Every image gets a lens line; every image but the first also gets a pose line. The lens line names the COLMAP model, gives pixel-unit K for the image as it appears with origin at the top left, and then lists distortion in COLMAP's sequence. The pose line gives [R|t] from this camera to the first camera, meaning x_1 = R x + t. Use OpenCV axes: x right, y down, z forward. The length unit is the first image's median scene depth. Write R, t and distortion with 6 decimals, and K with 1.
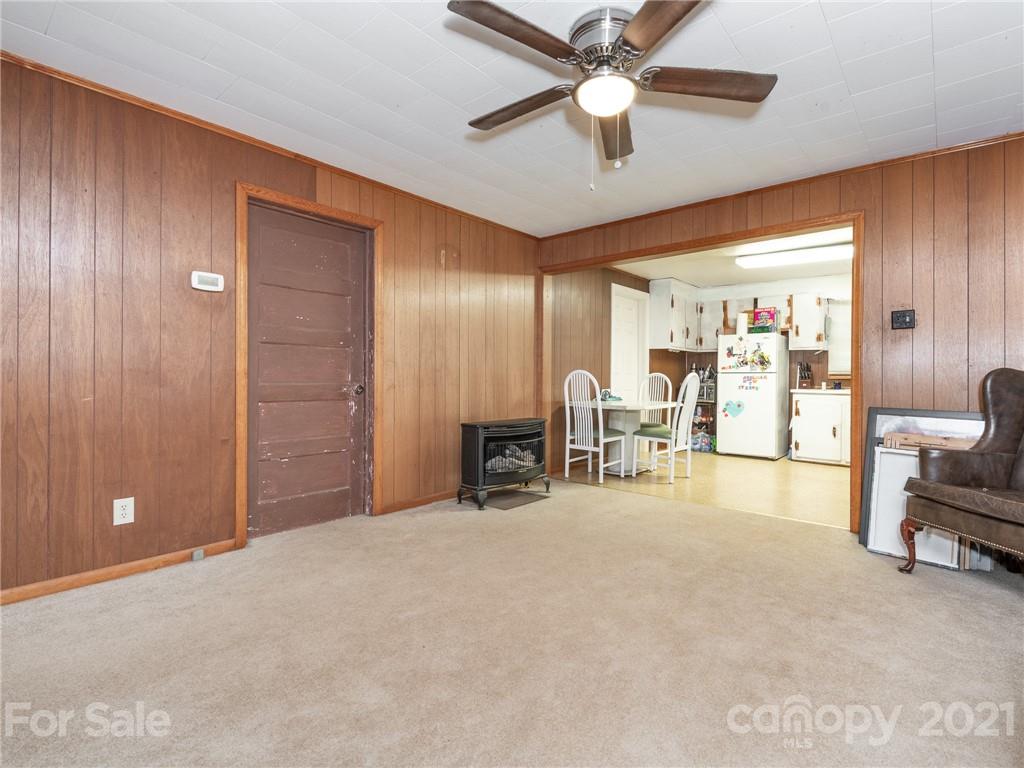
lens RADIAL K [[473.0, 0, 546.0], [0, 473.0, 382.5], [0, 0, 1]] dist [0.000318, 0.000010]
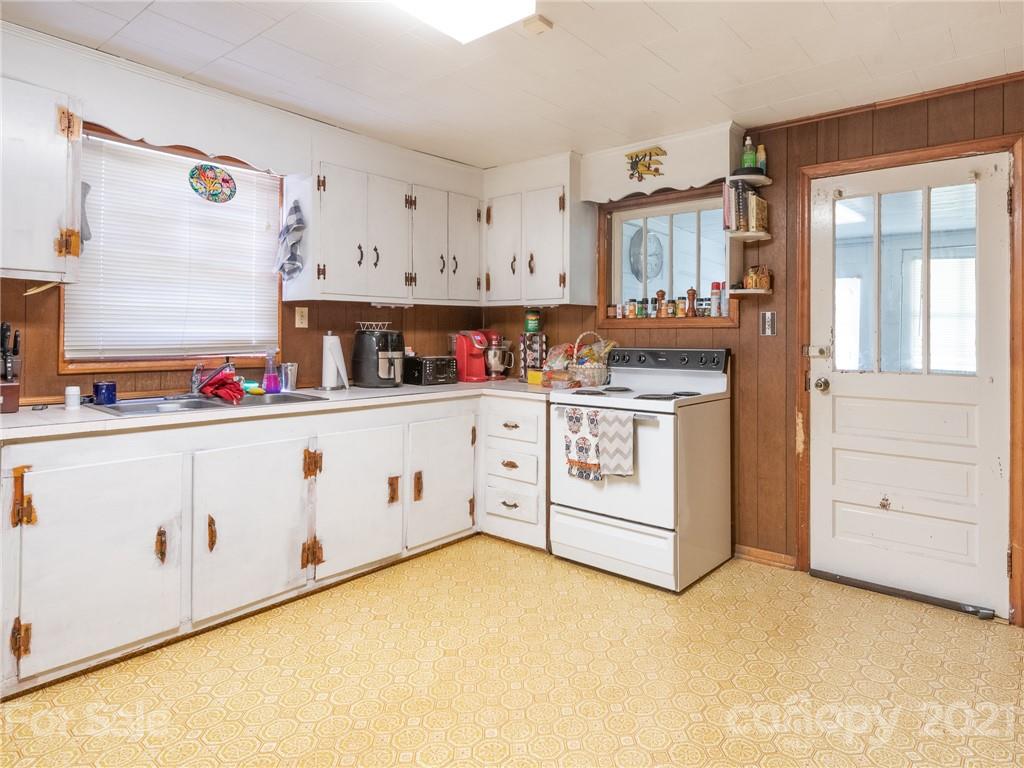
lens RADIAL K [[593.1, 0, 554.2], [0, 593.1, 329.4], [0, 0, 1]] dist [0.013713, -0.008247]
pose [[-0.025297, 0.003473, 0.999674, 0.178980], [-0.004063, 0.999985, -0.003577, -0.037646], [-0.999672, -0.004152, -0.025283, 0.675534]]
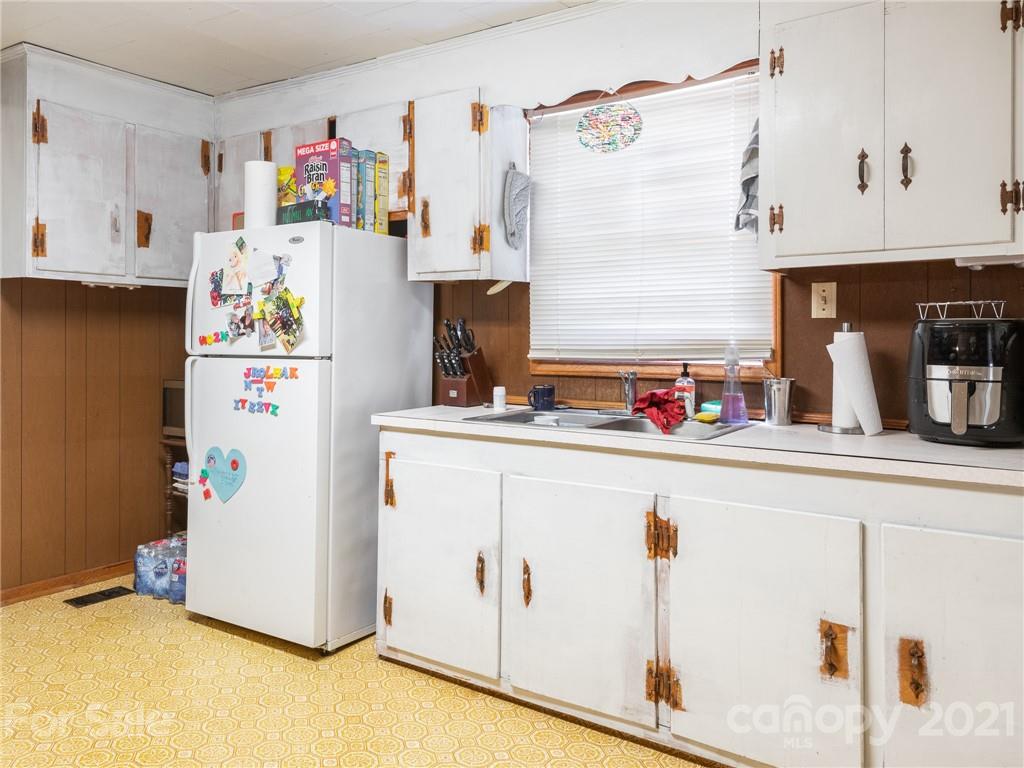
lens RADIAL K [[817.8, 0, 399.5], [0, 817.8, 336.0], [0, 0, 1]] dist [0.037607, -0.010372]
pose [[0.999321, -0.006420, 0.036279, 0.494091], [0.006534, 0.999974, -0.003021, -0.031157], [-0.036259, 0.003256, 0.999337, 0.469360]]
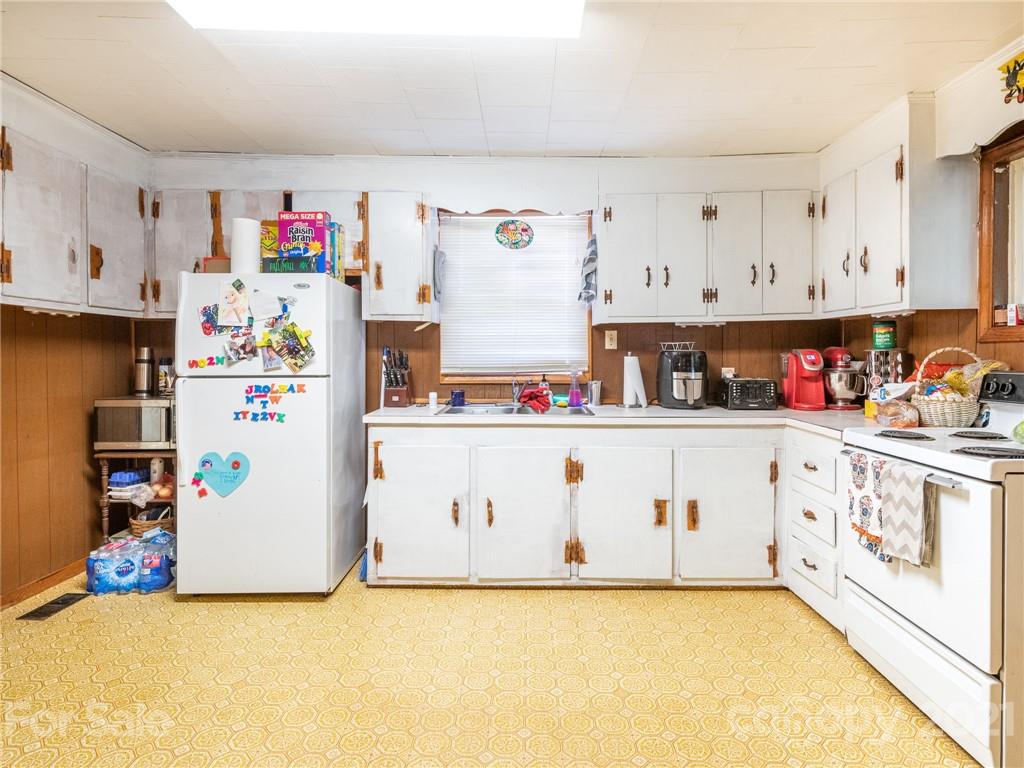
lens RADIAL K [[558.5, 0, 519.0], [0, 558.5, 362.9], [0, 0, 1]] dist [0.003429, -0.004620]
pose [[0.771040, -0.016510, 0.636573, 0.300719], [0.009373, 0.999850, 0.014579, -0.035432], [-0.636718, -0.005274, 0.771079, 0.518003]]
